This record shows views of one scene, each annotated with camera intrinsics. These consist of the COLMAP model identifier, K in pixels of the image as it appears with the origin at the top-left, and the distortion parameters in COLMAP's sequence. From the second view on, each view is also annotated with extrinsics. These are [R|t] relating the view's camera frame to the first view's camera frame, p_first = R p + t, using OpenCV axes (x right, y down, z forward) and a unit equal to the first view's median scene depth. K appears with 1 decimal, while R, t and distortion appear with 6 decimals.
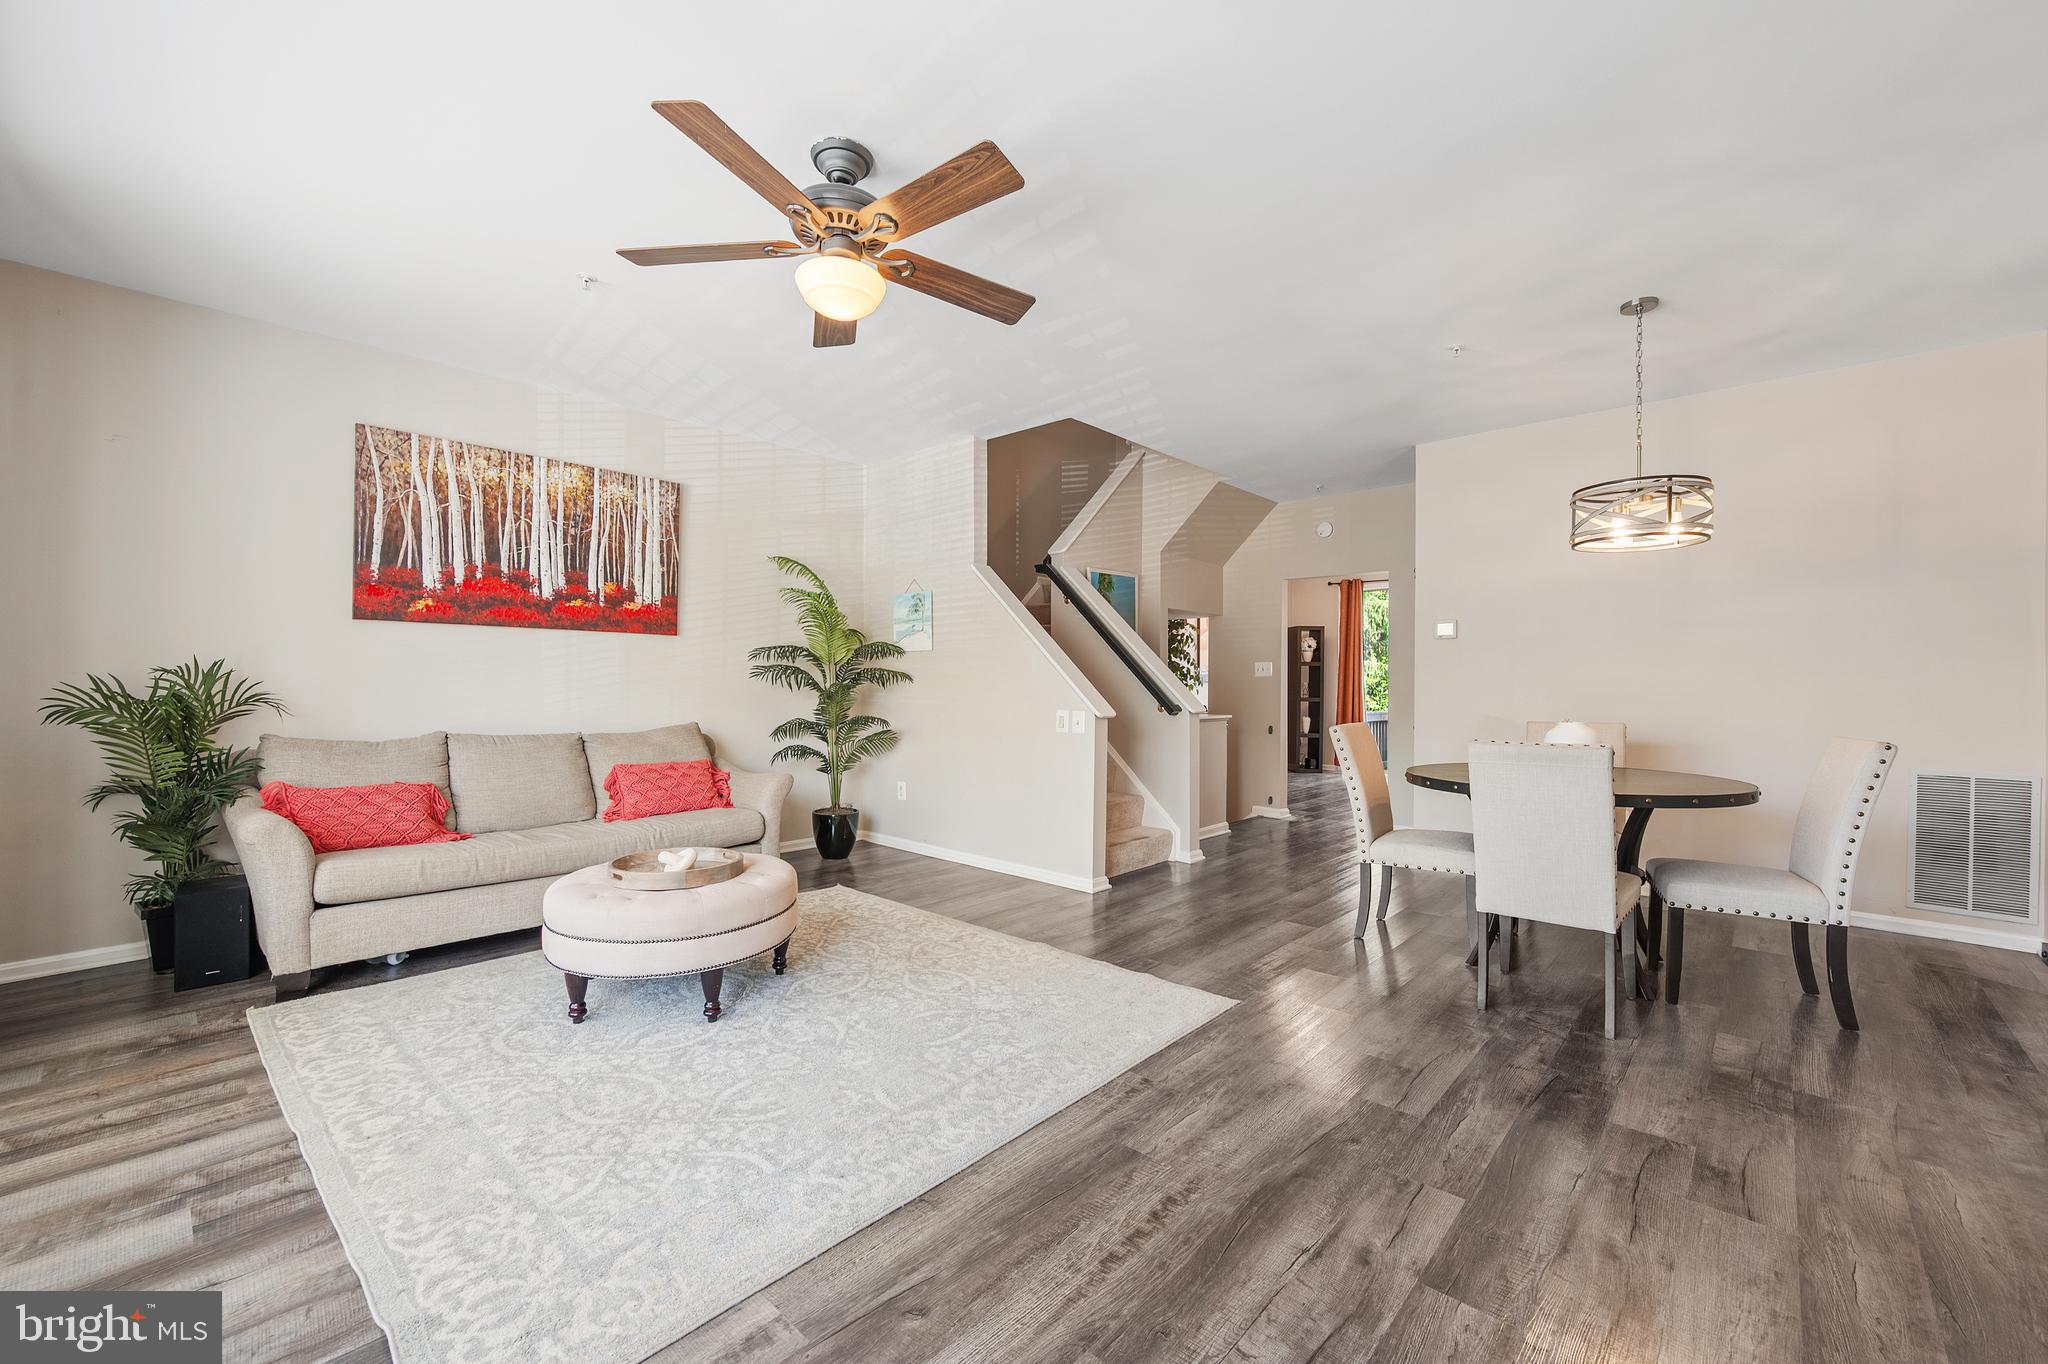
lens RADIAL K [[826.0, 0, 1009.3], [0, 826.0, 686.4], [0, 0, 1]] dist [-0.000492, -0.000386]
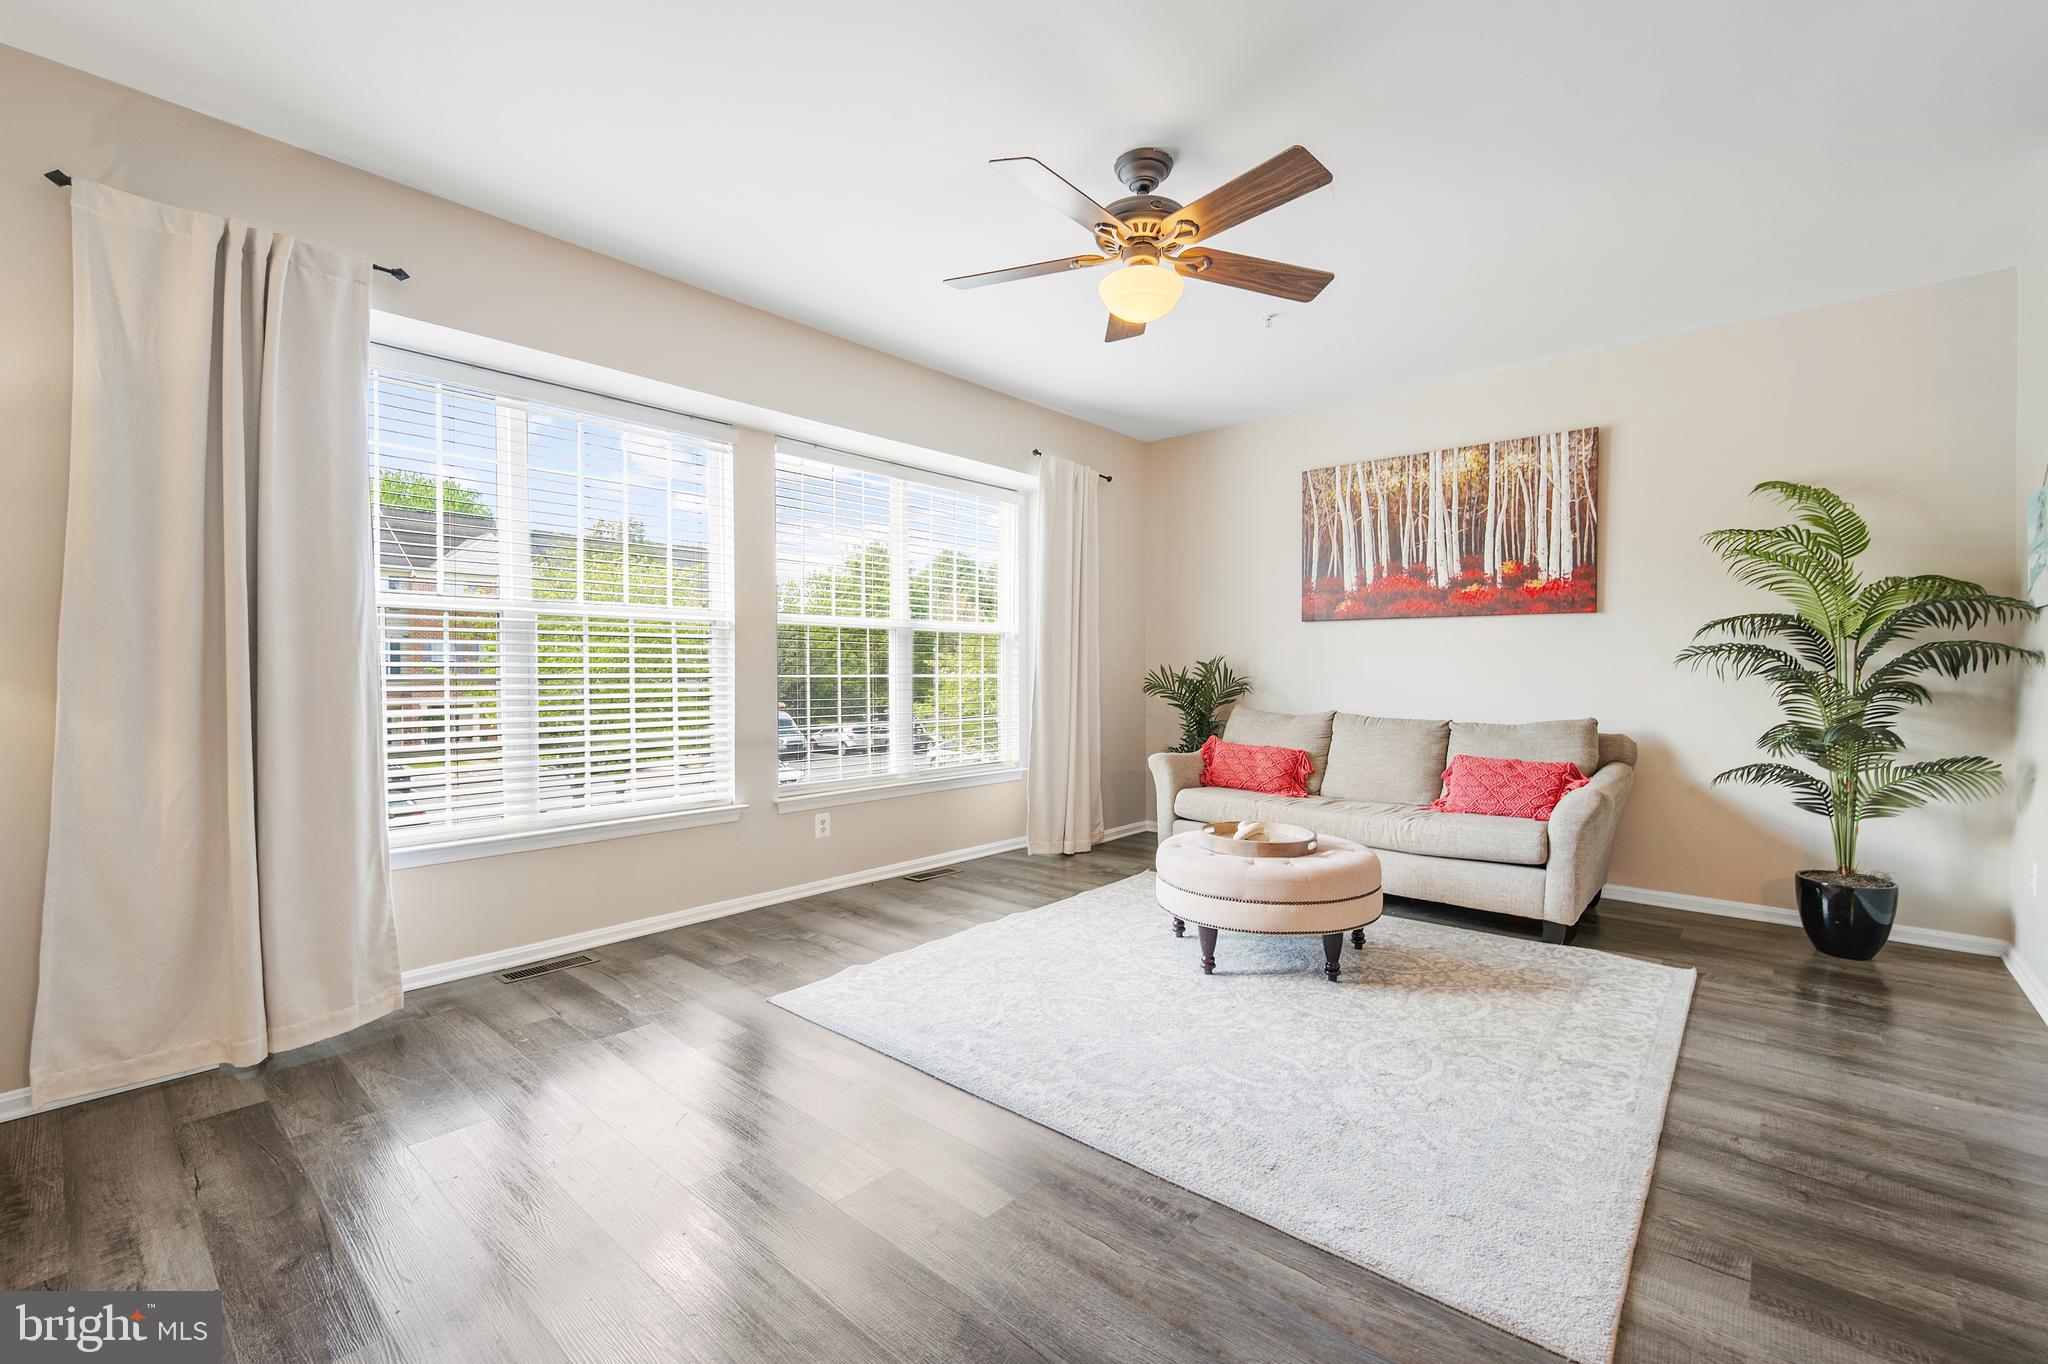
lens RADIAL K [[857.0, 0, 1018.0], [0, 857.0, 687.8], [0, 0, 1]] dist [-0.002570, -0.001008]
pose [[0.030645, 0.017589, -0.999376, 0.497160], [-0.004143, 0.999839, 0.017470, 0.001286], [0.999522, 0.003605, 0.030713, 0.454093]]
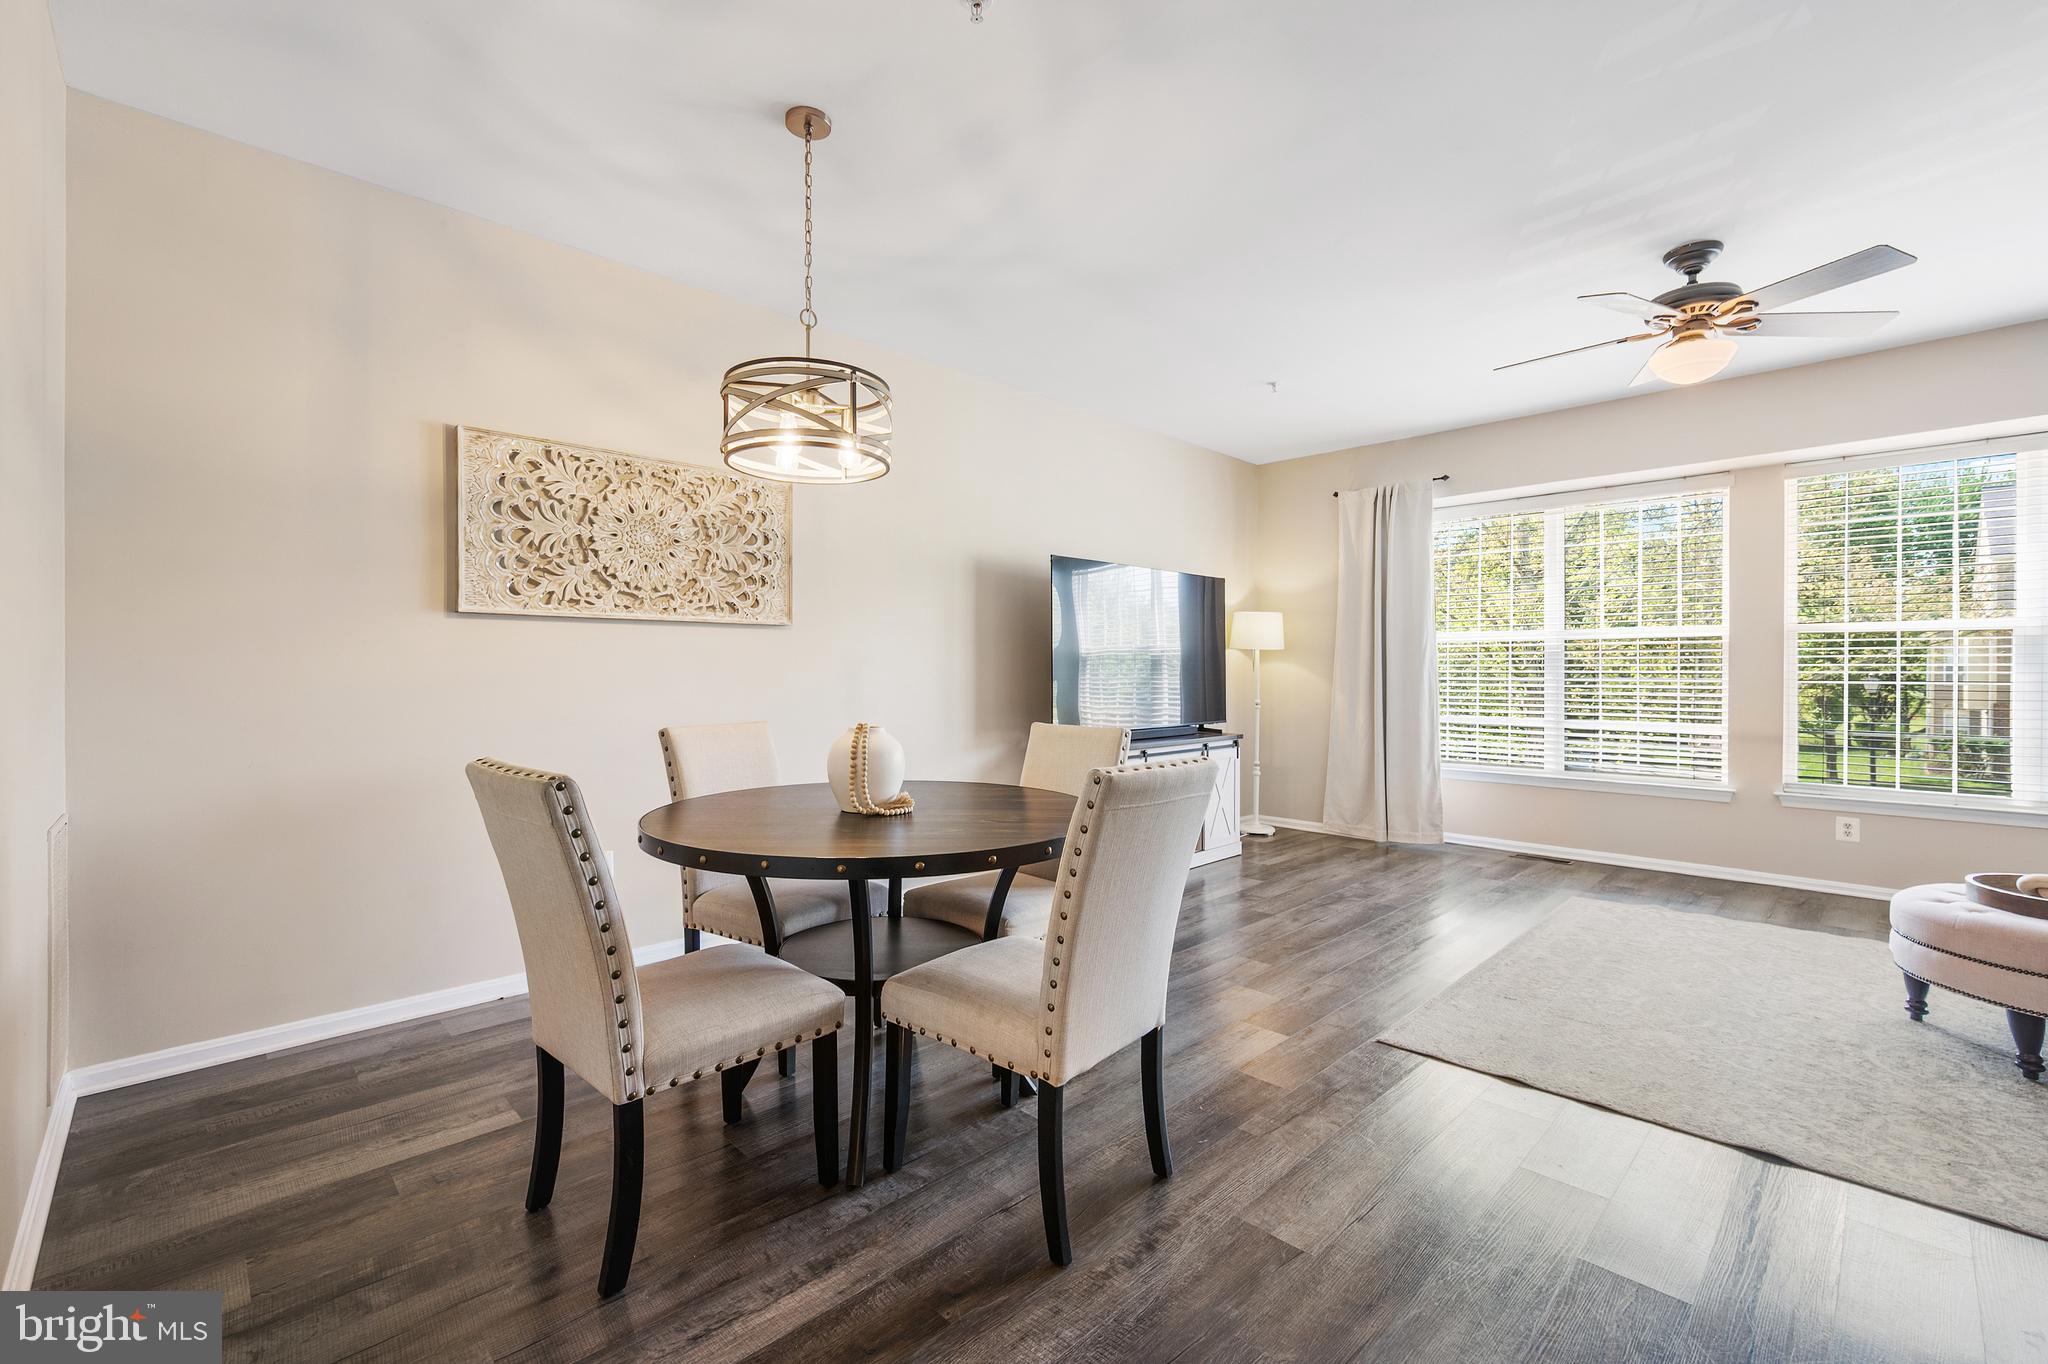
lens RADIAL K [[857.0, 0, 1028.7], [0, 857.0, 670.8], [0, 0, 1]] dist [-0.002570, -0.001008]
pose [[-0.999323, -0.006451, 0.036223, 0.416751], [-0.006515, 0.999977, -0.001626, 0.002259], [-0.036212, -0.001861, -0.999342, 1.304578]]
